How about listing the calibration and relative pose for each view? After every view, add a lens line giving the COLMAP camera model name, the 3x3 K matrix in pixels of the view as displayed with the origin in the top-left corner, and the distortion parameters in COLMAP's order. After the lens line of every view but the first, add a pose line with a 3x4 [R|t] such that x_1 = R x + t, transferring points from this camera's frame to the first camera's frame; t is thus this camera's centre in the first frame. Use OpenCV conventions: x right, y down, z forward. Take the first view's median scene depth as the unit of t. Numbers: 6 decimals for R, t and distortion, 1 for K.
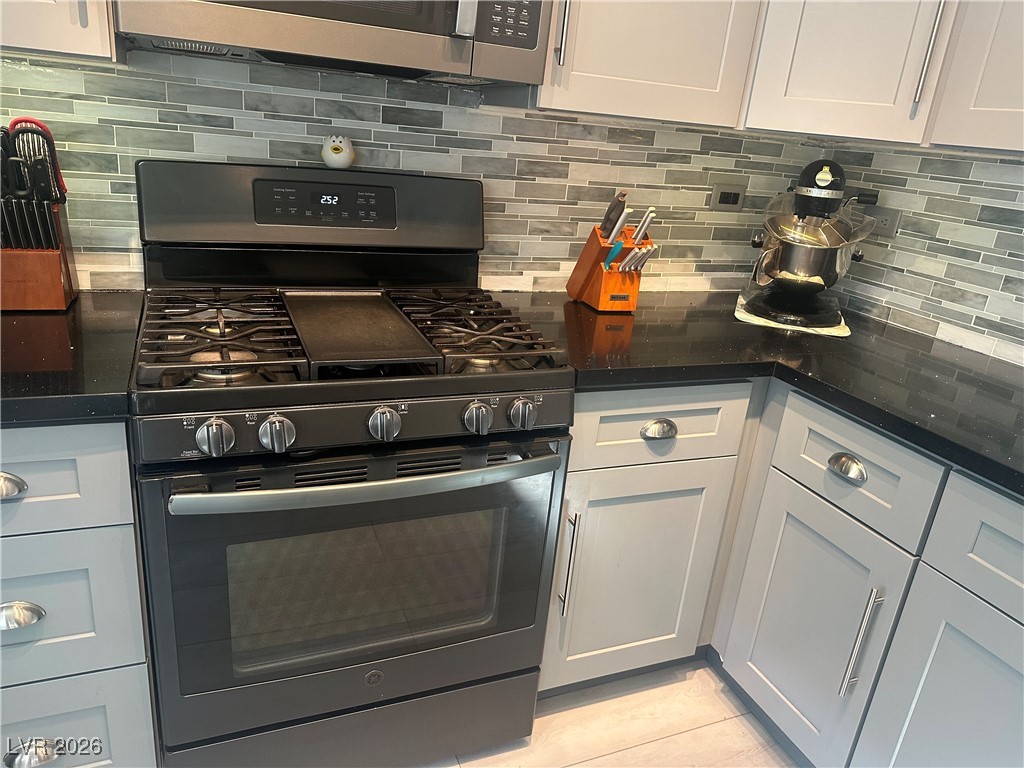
lens RADIAL K [[718.9, 0, 507.6], [0, 718.9, 388.1], [0, 0, 1]] dist [0.074473, -0.103188]
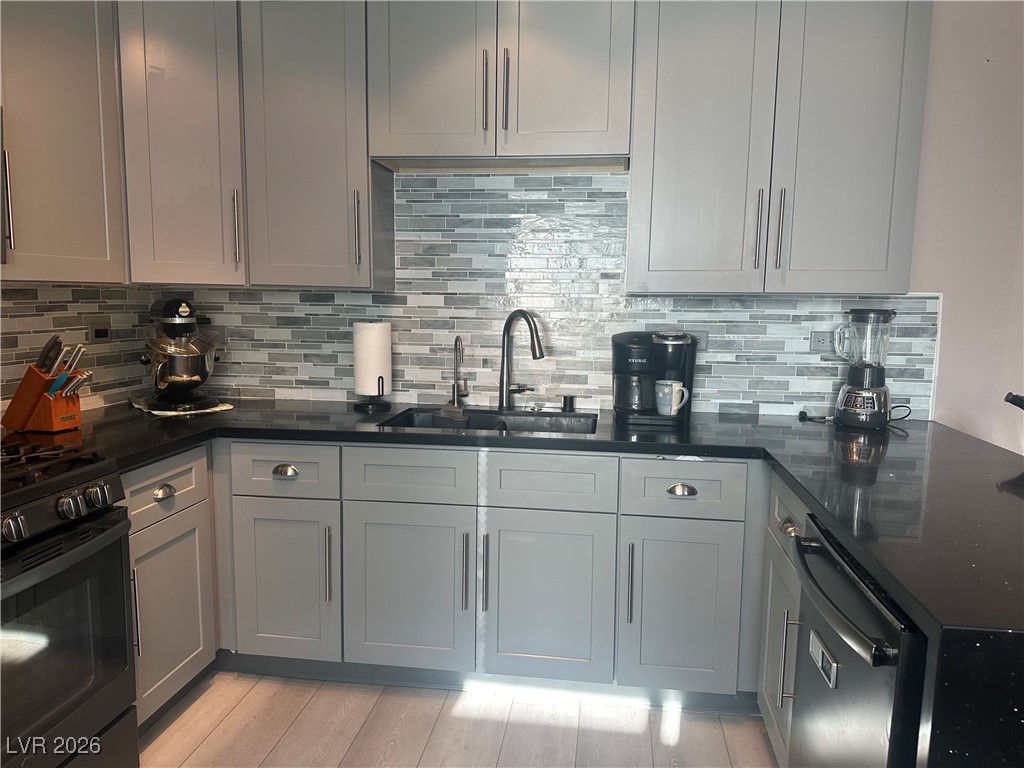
lens RADIAL K [[718.9, 0, 515.6], [0, 718.9, 392.6], [0, 0, 1]] dist [0.074473, -0.103188]
pose [[0.509490, -0.197669, 0.837465, -0.499454], [0.328459, 0.944237, 0.023045, 0.057589], [-0.795320, 0.263332, 0.546005, -0.305817]]
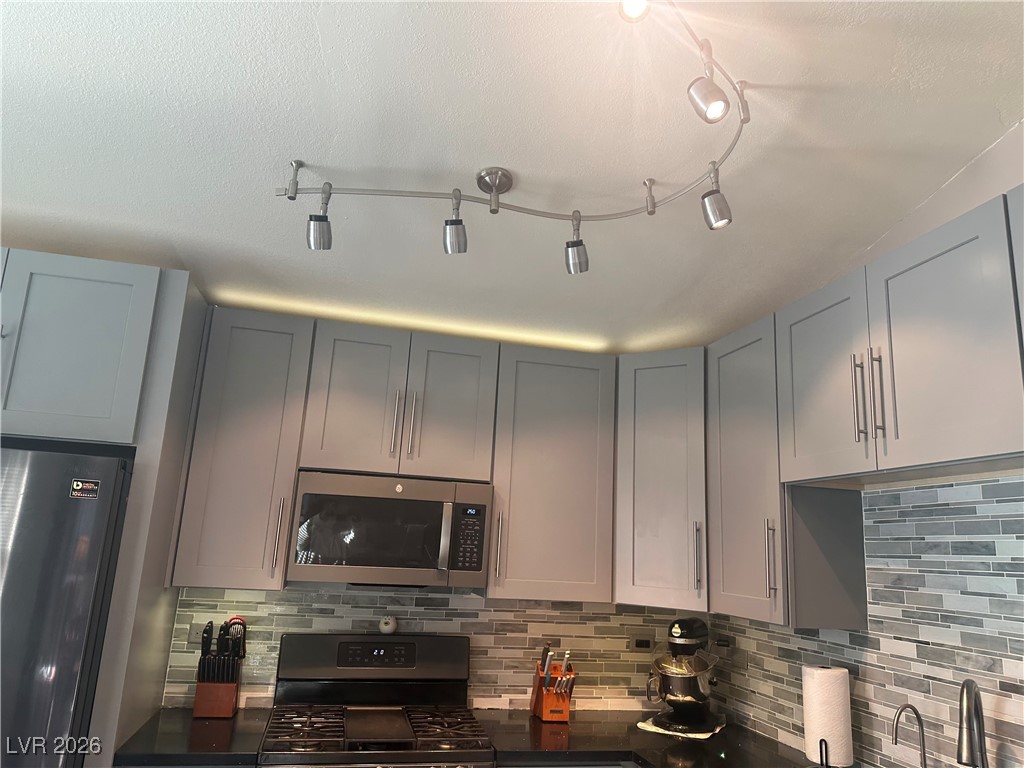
lens RADIAL K [[718.9, 0, 508.9], [0, 718.9, 388.8], [0, 0, 1]] dist [0.074473, -0.103188]
pose [[0.986529, -0.075043, -0.145360, 0.343327], [-0.018015, 0.833332, -0.552480, 0.166419], [0.162593, 0.547656, 0.820754, -0.701562]]
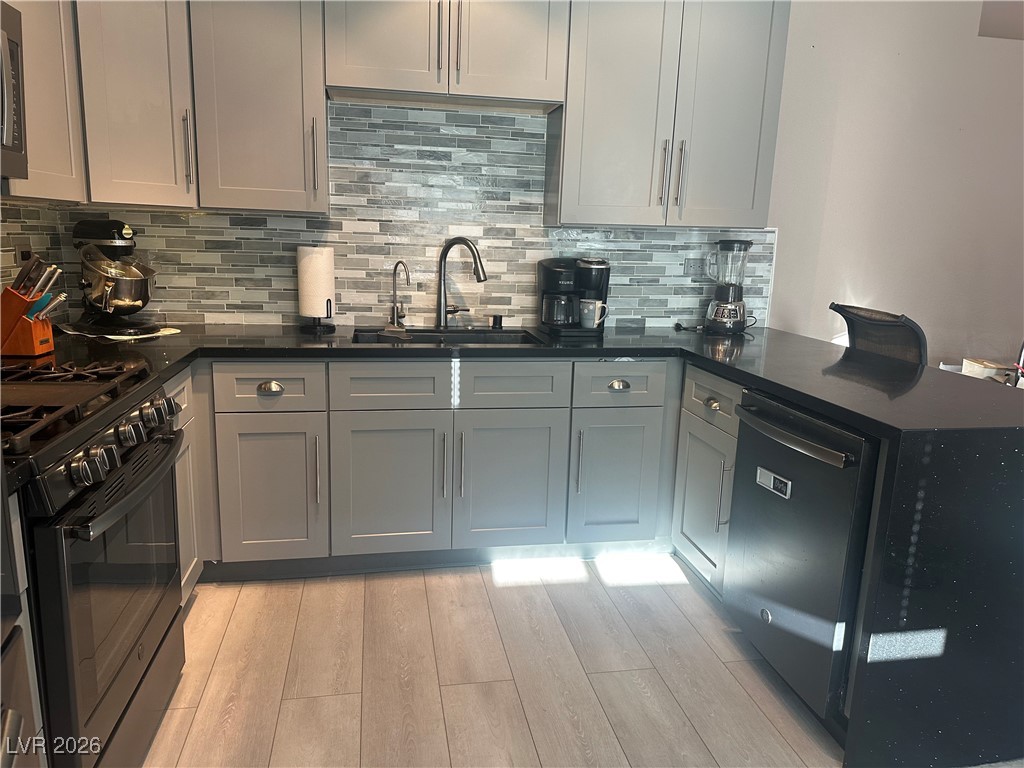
lens RADIAL K [[718.9, 0, 506.2], [0, 718.9, 392.9], [0, 0, 1]] dist [0.074473, -0.103188]
pose [[0.220324, -0.290659, 0.931115, -0.847953], [0.327782, 0.921123, 0.209979, -0.050836], [-0.918703, 0.258940, 0.298218, -0.045445]]
